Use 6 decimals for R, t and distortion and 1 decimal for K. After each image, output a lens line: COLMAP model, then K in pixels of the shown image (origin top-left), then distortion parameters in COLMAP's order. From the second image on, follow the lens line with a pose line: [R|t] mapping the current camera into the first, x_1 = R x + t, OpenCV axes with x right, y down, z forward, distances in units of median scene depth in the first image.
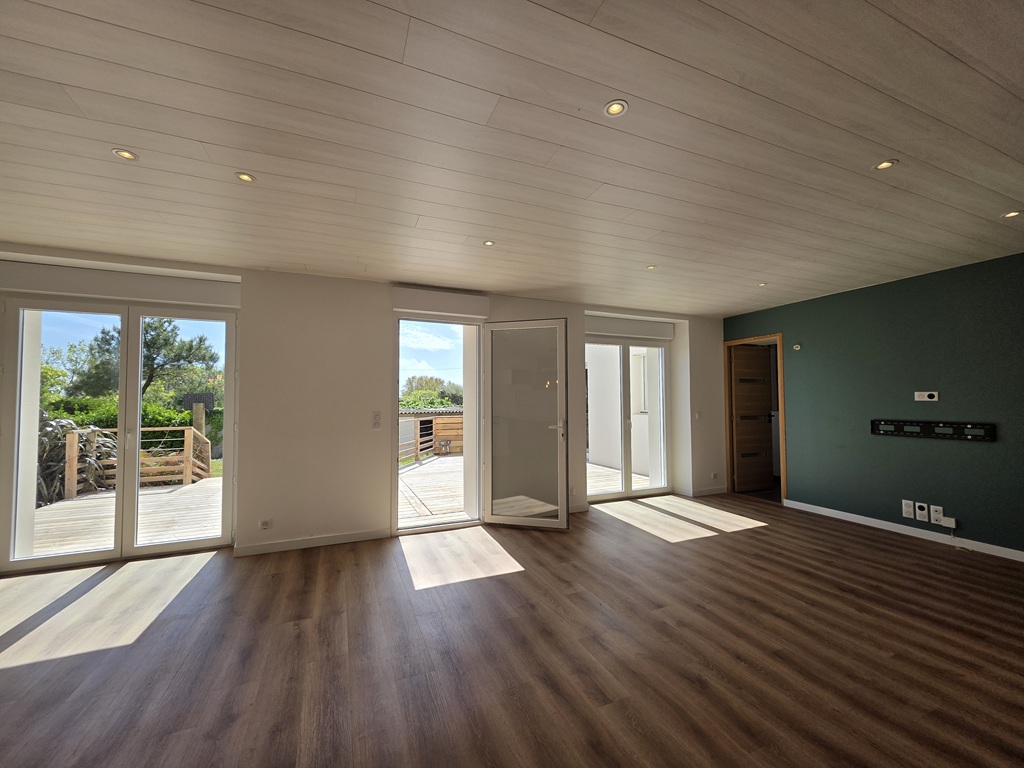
lens RADIAL K [[408.3, 0, 509.7], [0, 408.3, 386.0], [0, 0, 1]] dist [0.001389, 0.000435]
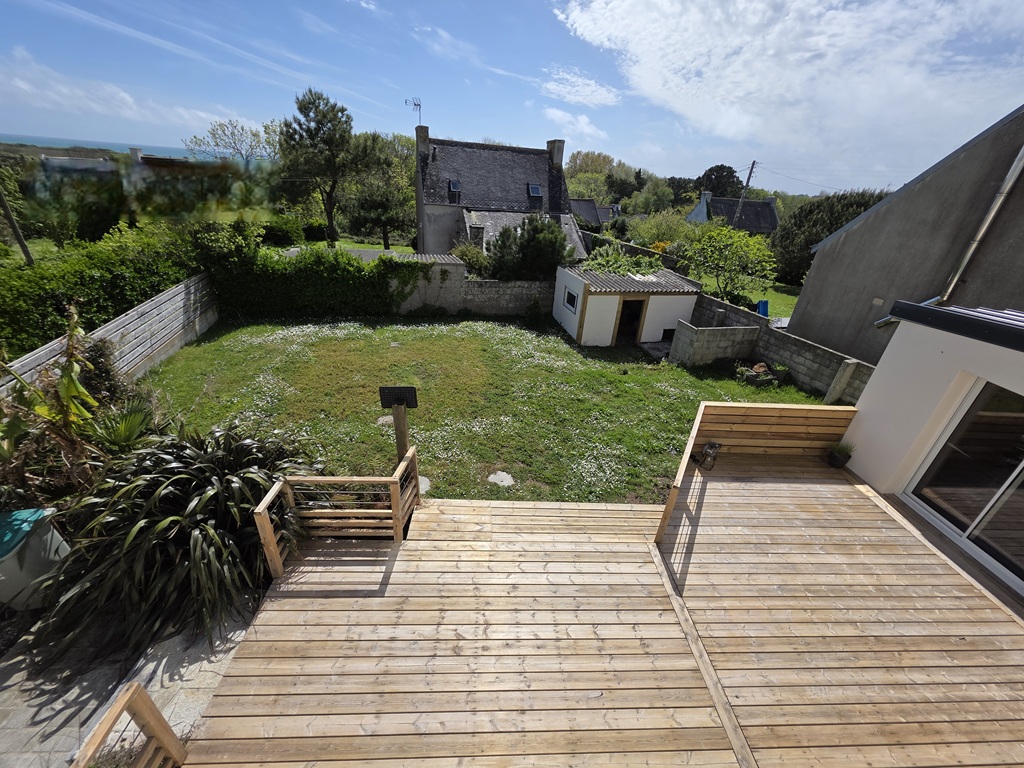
lens RADIAL K [[408.3, 0, 509.7], [0, 408.3, 387.3], [0, 0, 1]] dist [0.001389, 0.000435]
pose [[0.931129, 0.225048, -0.286972, -0.114878], [-0.057364, 0.867476, 0.494161, -0.096800], [0.360151, -0.443665, 0.820642, 0.149464]]
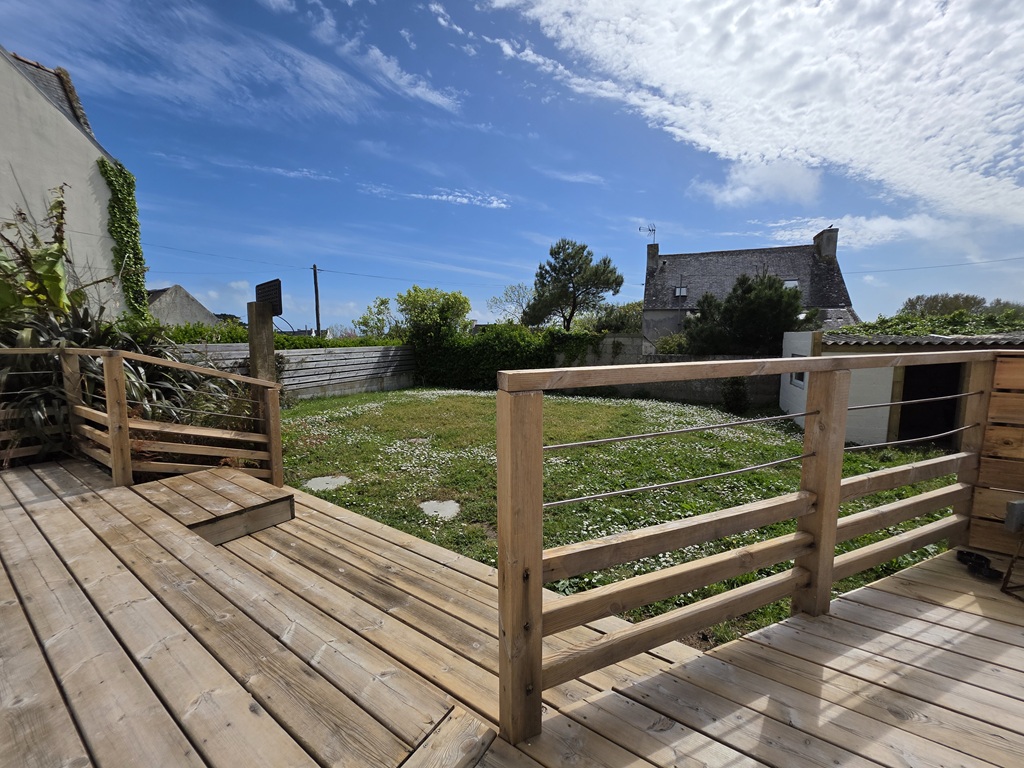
lens RADIAL K [[408.3, 0, 508.1], [0, 408.3, 388.6], [0, 0, 1]] dist [0.001389, 0.000435]
pose [[0.531845, 0.111179, -0.839512, -0.056565], [0.034474, 0.987680, 0.152641, 0.022390], [0.846140, -0.110122, 0.521460, 0.287306]]
